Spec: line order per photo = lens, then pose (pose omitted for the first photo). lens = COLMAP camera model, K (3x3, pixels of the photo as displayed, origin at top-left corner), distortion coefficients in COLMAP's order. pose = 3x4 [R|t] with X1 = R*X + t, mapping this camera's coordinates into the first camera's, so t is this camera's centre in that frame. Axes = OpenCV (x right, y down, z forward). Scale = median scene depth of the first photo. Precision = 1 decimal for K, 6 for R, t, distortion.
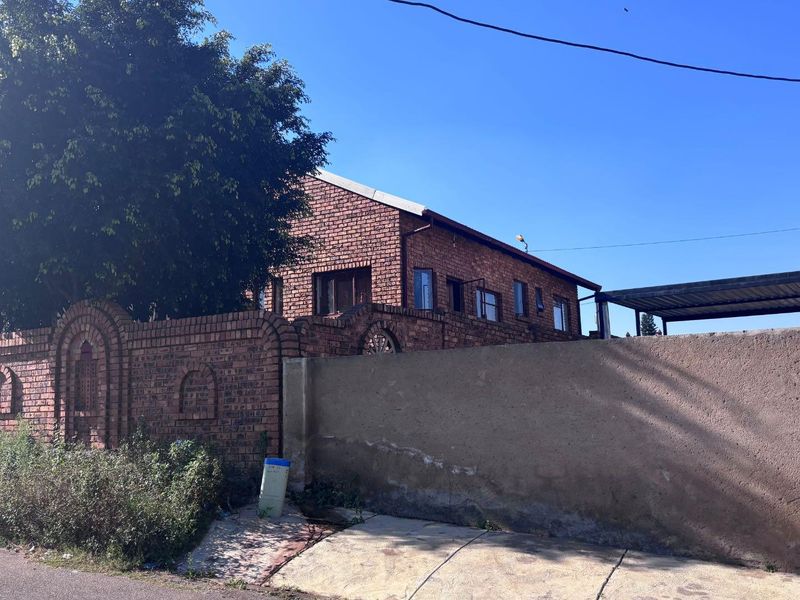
lens RADIAL K [[782.2, 0, 398.3], [0, 782.2, 296.6], [0, 0, 1]] dist [-0.006827, 0.000000]
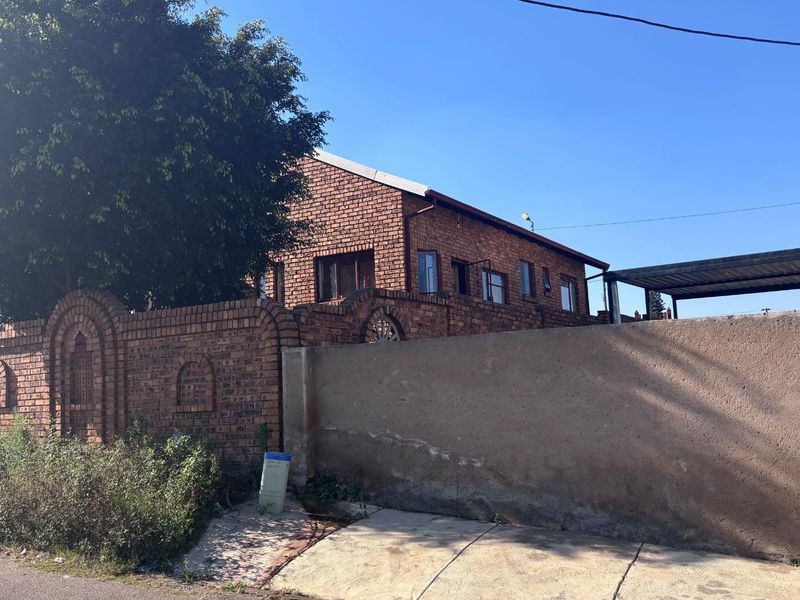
lens RADIAL K [[782.2, 0, 402.9], [0, 782.2, 299.6], [0, 0, 1]] dist [-0.006827, 0.000000]
pose [[0.999839, -0.017735, -0.002773, 0.004333], [0.017807, 0.999436, 0.028458, -0.004365], [0.002267, -0.028503, 0.999591, 0.033250]]
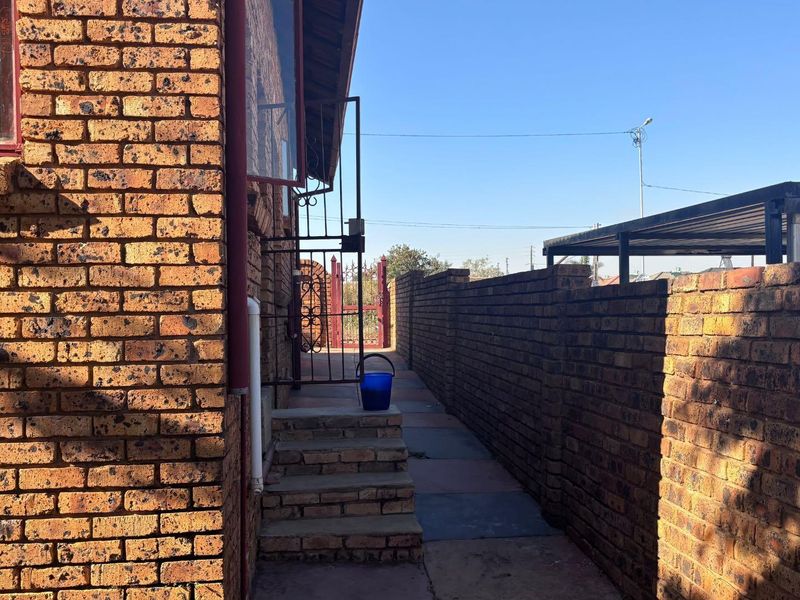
lens RADIAL K [[782.2, 0, 379.9], [0, 782.2, 312.4], [0, 0, 1]] dist [-0.006827, 0.000000]
pose [[0.800970, 0.007168, 0.598662, -0.099446], [-0.095728, 0.988597, 0.116241, 0.035327], [-0.591002, -0.150414, 0.792522, 1.132660]]
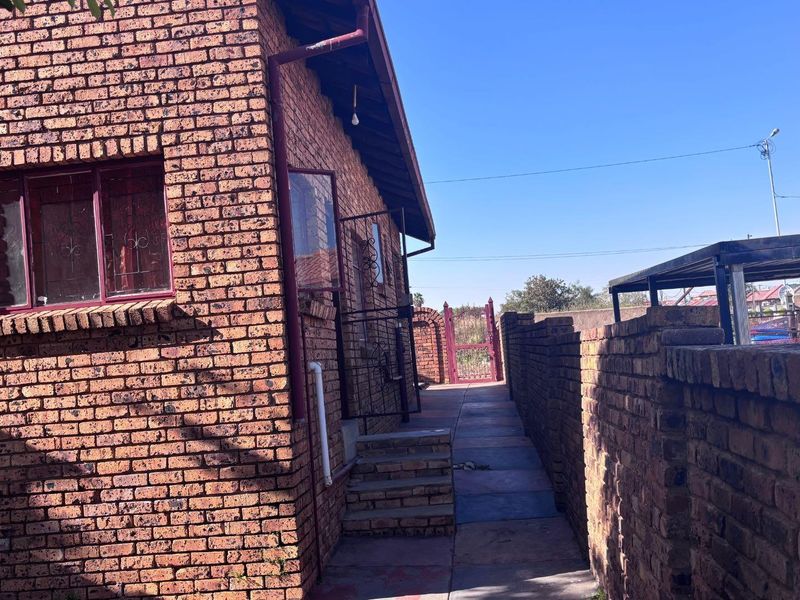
lens RADIAL K [[782.2, 0, 387.0], [0, 782.2, 305.5], [0, 0, 1]] dist [-0.006827, 0.000000]
pose [[0.897676, -0.032029, 0.439491, -0.130967], [-0.000099, 0.997340, 0.072885, -0.001764], [-0.440657, -0.065471, 0.895285, 0.949275]]
